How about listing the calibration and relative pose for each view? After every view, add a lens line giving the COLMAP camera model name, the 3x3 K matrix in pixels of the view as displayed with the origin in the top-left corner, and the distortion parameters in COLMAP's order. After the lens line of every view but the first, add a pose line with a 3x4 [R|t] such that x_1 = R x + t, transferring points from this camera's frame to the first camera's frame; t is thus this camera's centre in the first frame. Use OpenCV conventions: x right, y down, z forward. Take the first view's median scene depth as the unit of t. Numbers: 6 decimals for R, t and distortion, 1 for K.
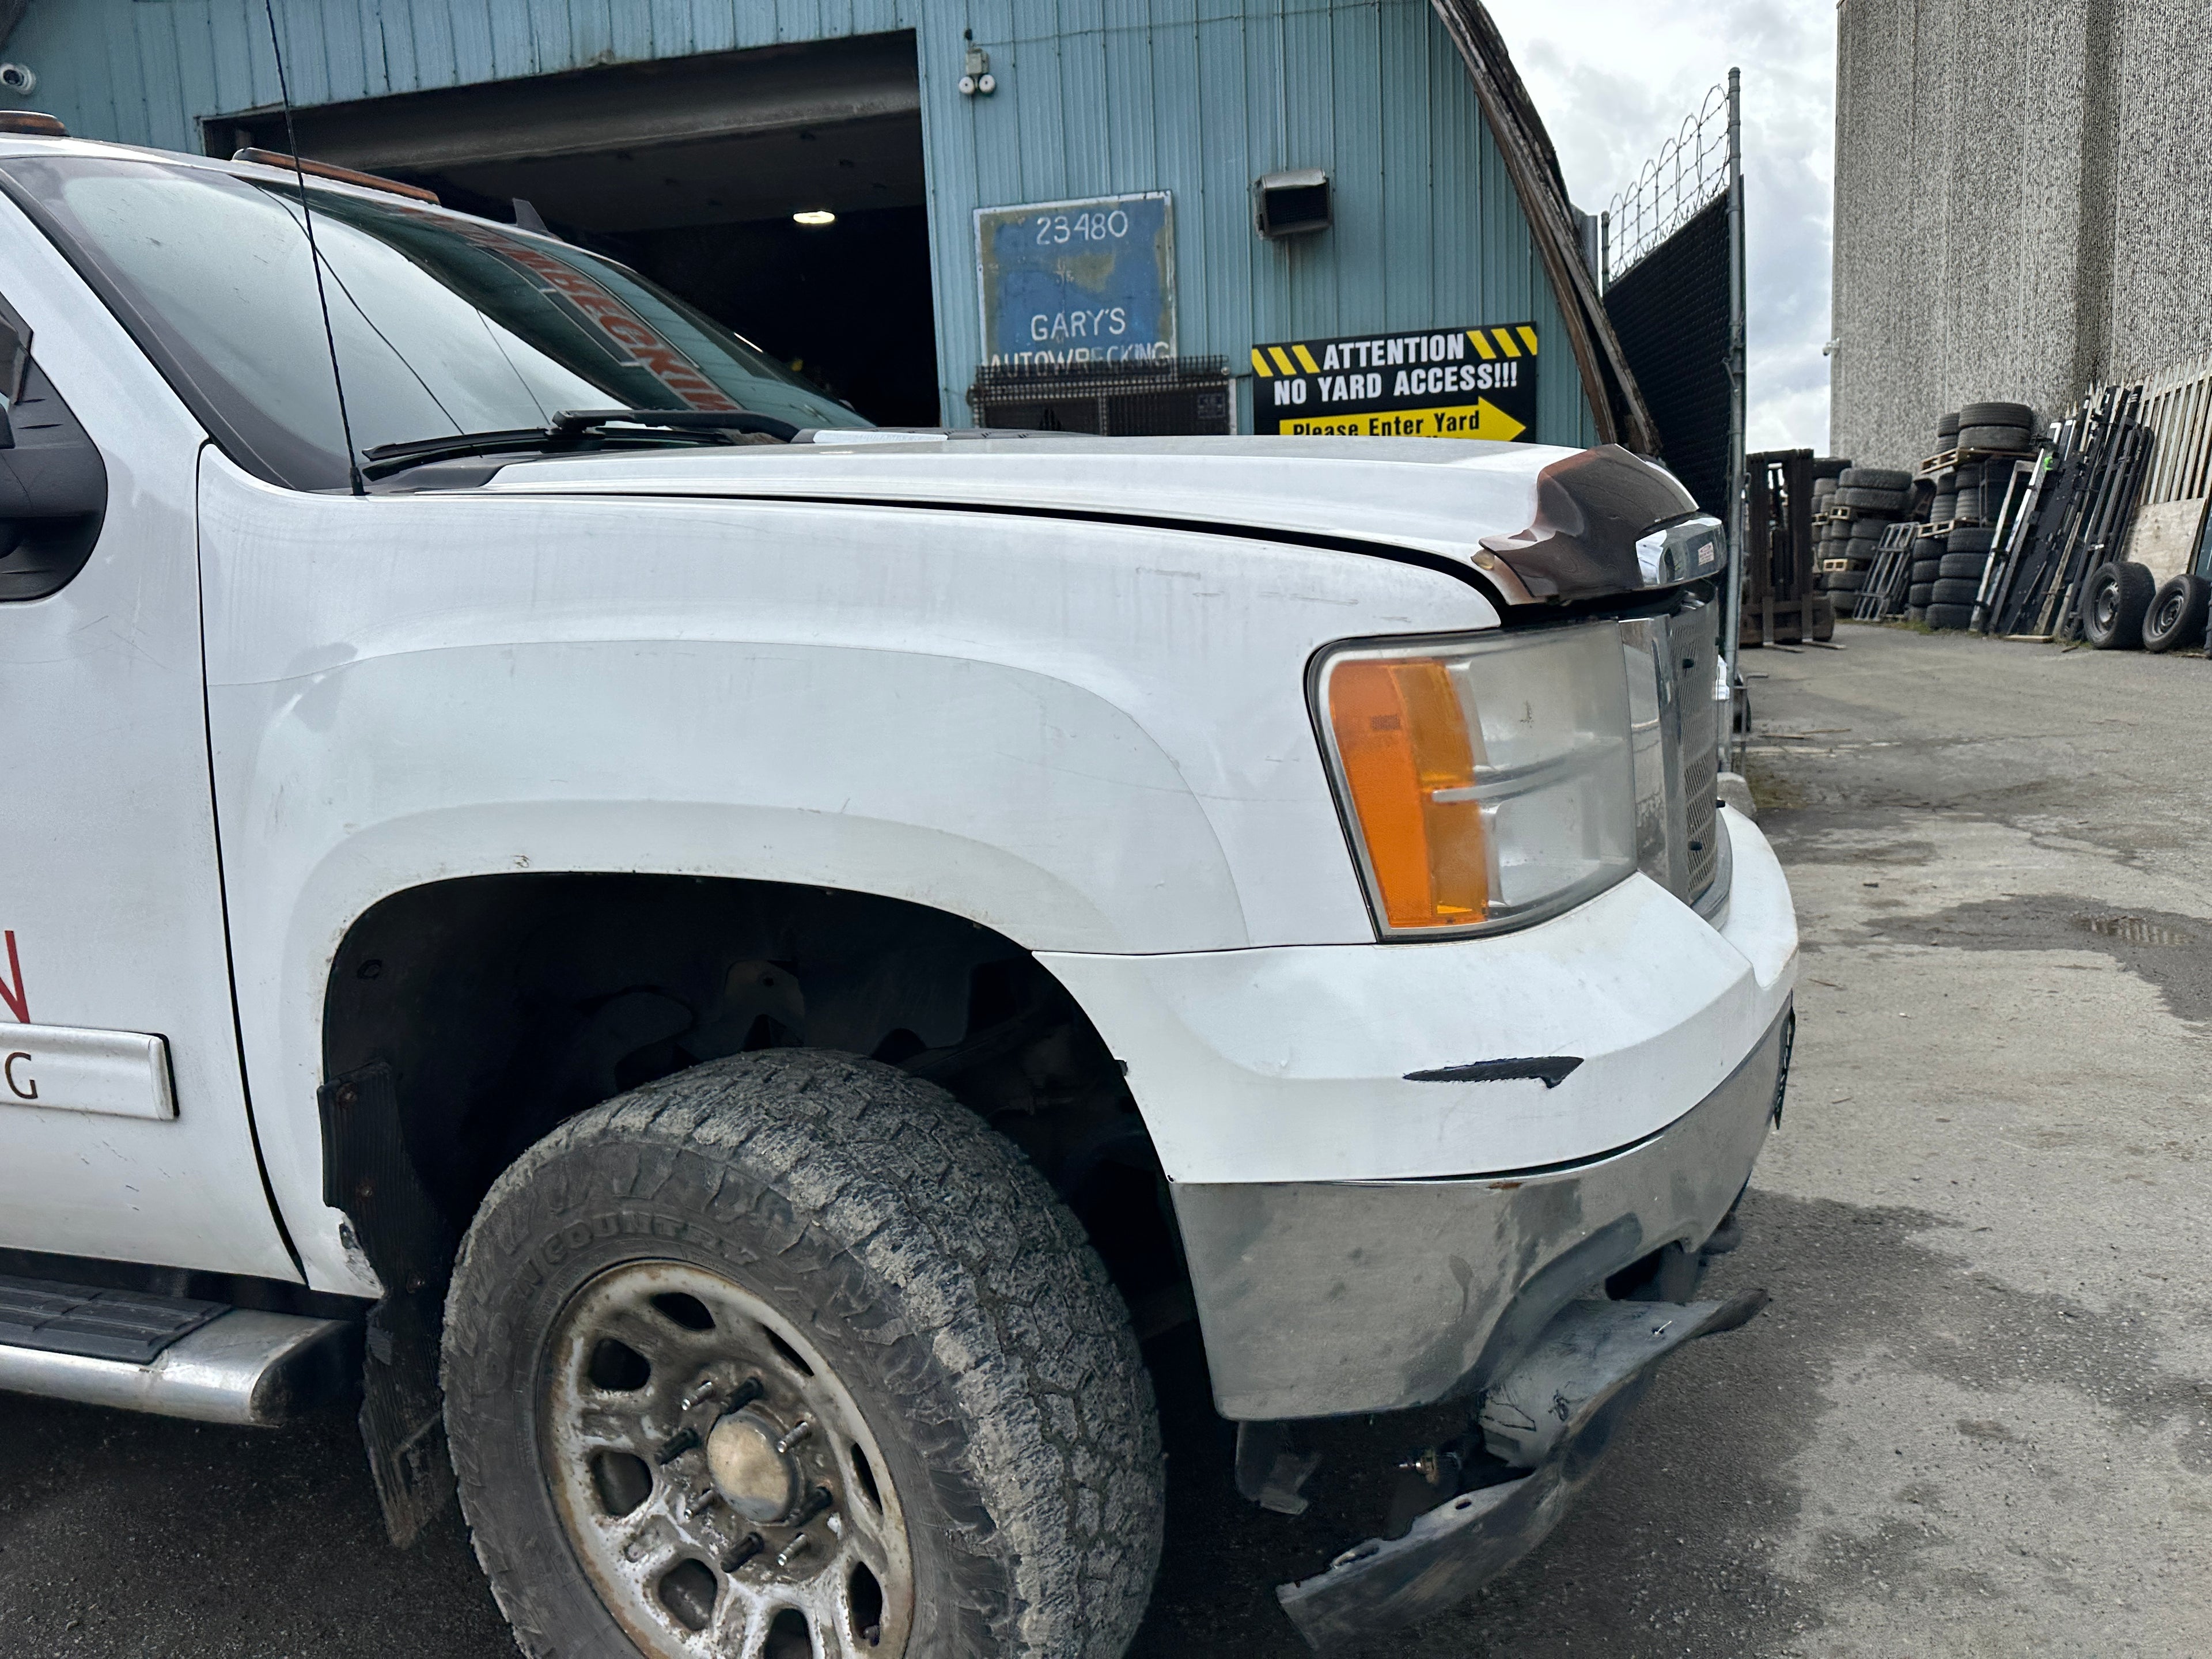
lens RADIAL K [[1529.7, 0, 1114.3], [0, 1529.7, 827.4], [0, 0, 1]] dist [0.045300, -0.058517]
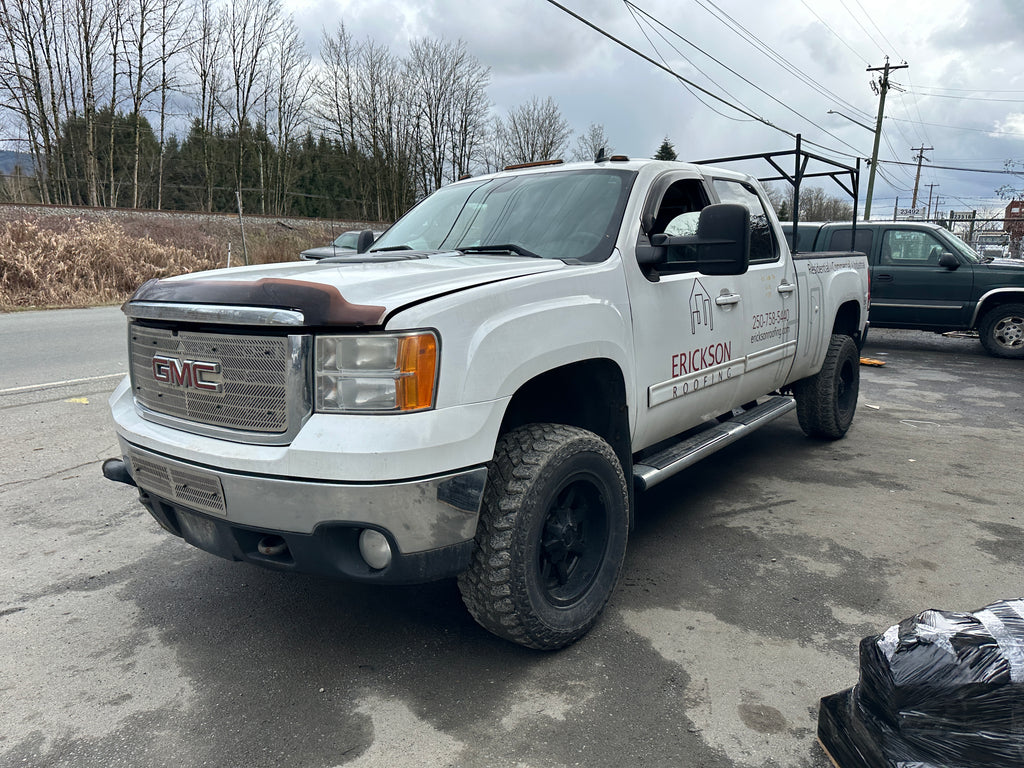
lens RADIAL K [[719.8, 0, 515.9], [0, 719.8, 378.3], [0, 0, 1]] dist [0.032878, -0.040947]
pose [[-0.330290, 0.216957, -0.918607, 0.997848], [-0.143431, 0.950386, 0.276034, -0.369256], [0.932918, 0.222928, -0.282785, 1.381437]]
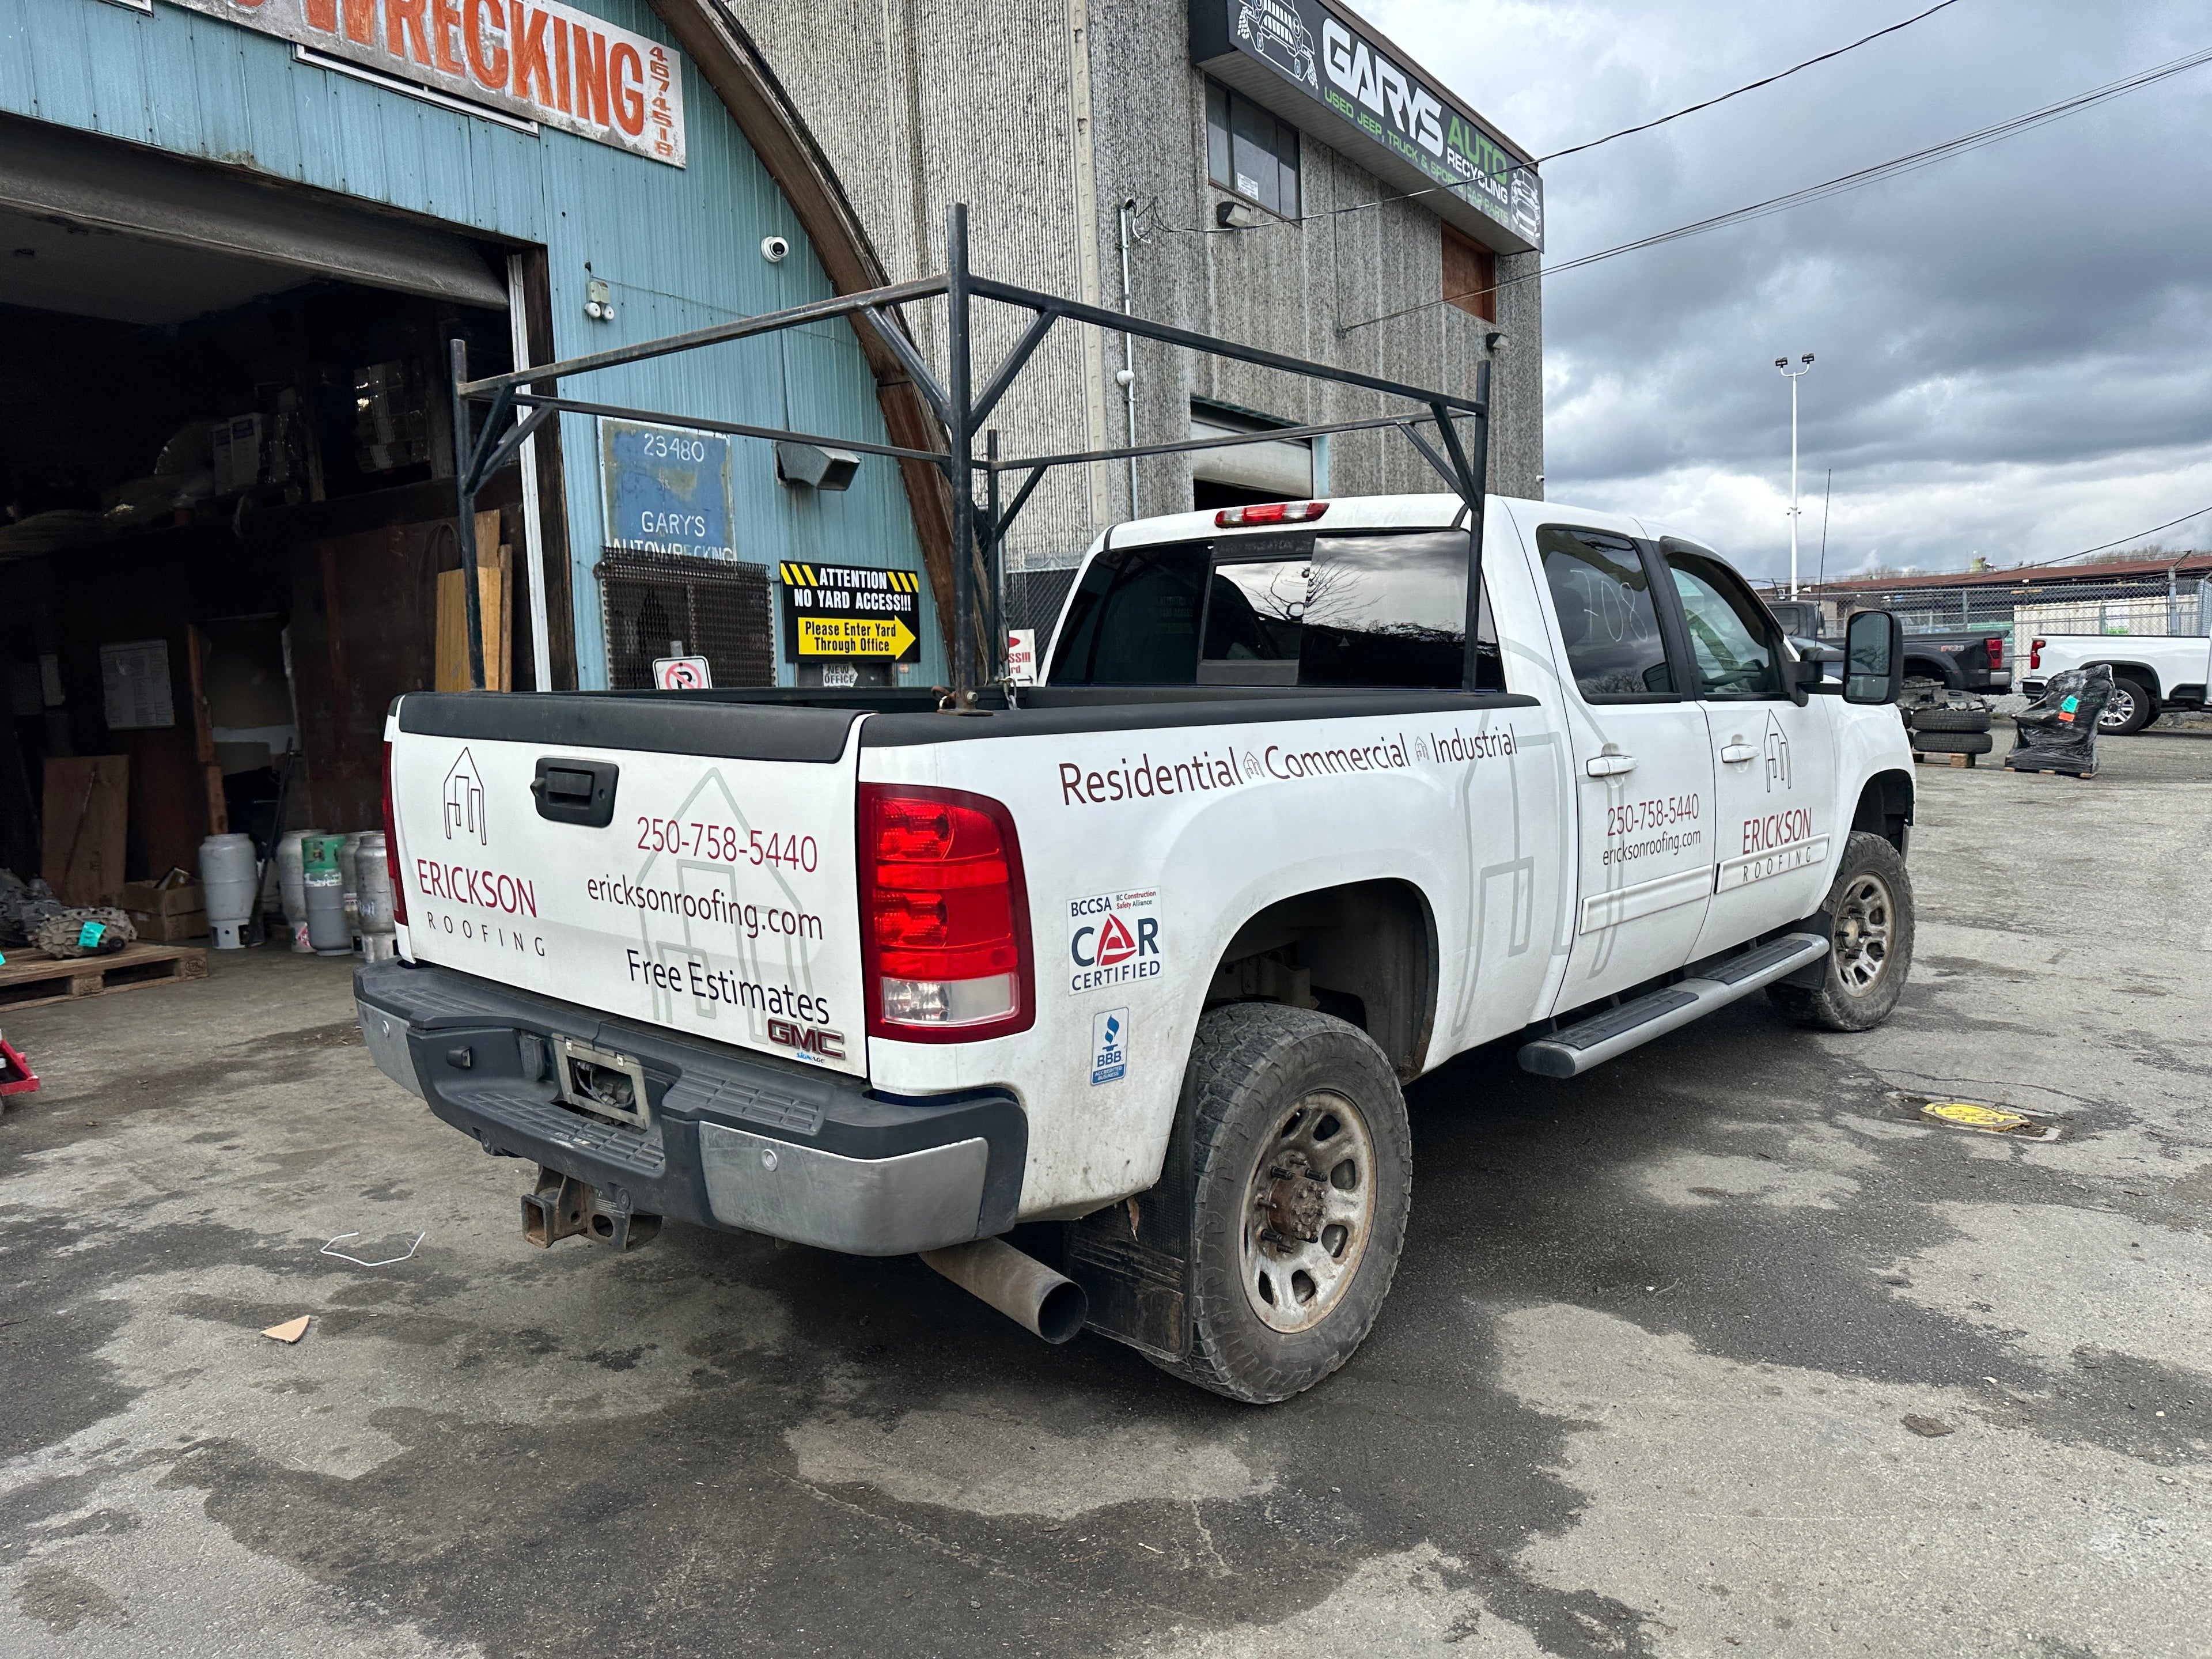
lens RADIAL K [[1543.8, 0, 1104.7], [0, 1543.8, 833.8], [0, 0, 1]] dist [0.048787, -0.064289]
pose [[0.389748, -0.049974, 0.919565, -2.610938], [0.161311, 0.986793, -0.014743, -0.041939], [-0.906684, 0.154082, 0.392662, 0.648729]]
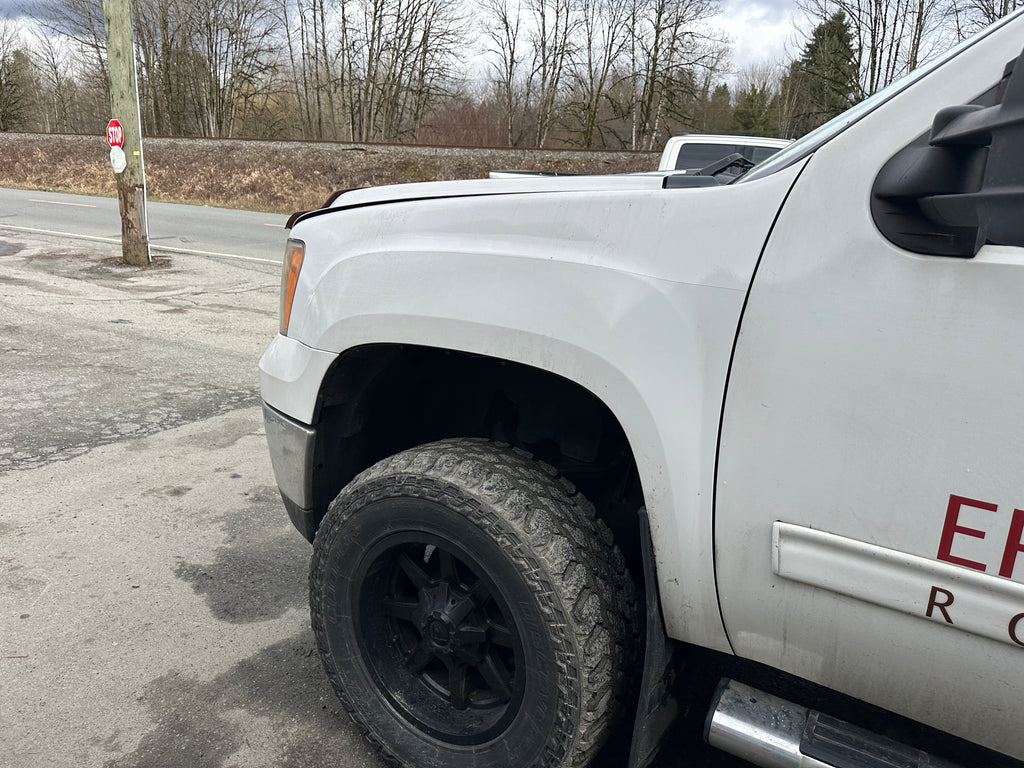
lens RADIAL K [[724.3, 0, 516.1], [0, 724.3, 363.5], [0, 0, 1]] dist [0.051091, -0.088424]
pose [[-0.973415, -0.053497, 0.222712, -0.081028], [0.037966, 0.921206, 0.387219, -0.338538], [-0.225879, 0.385381, -0.894685, 1.664717]]
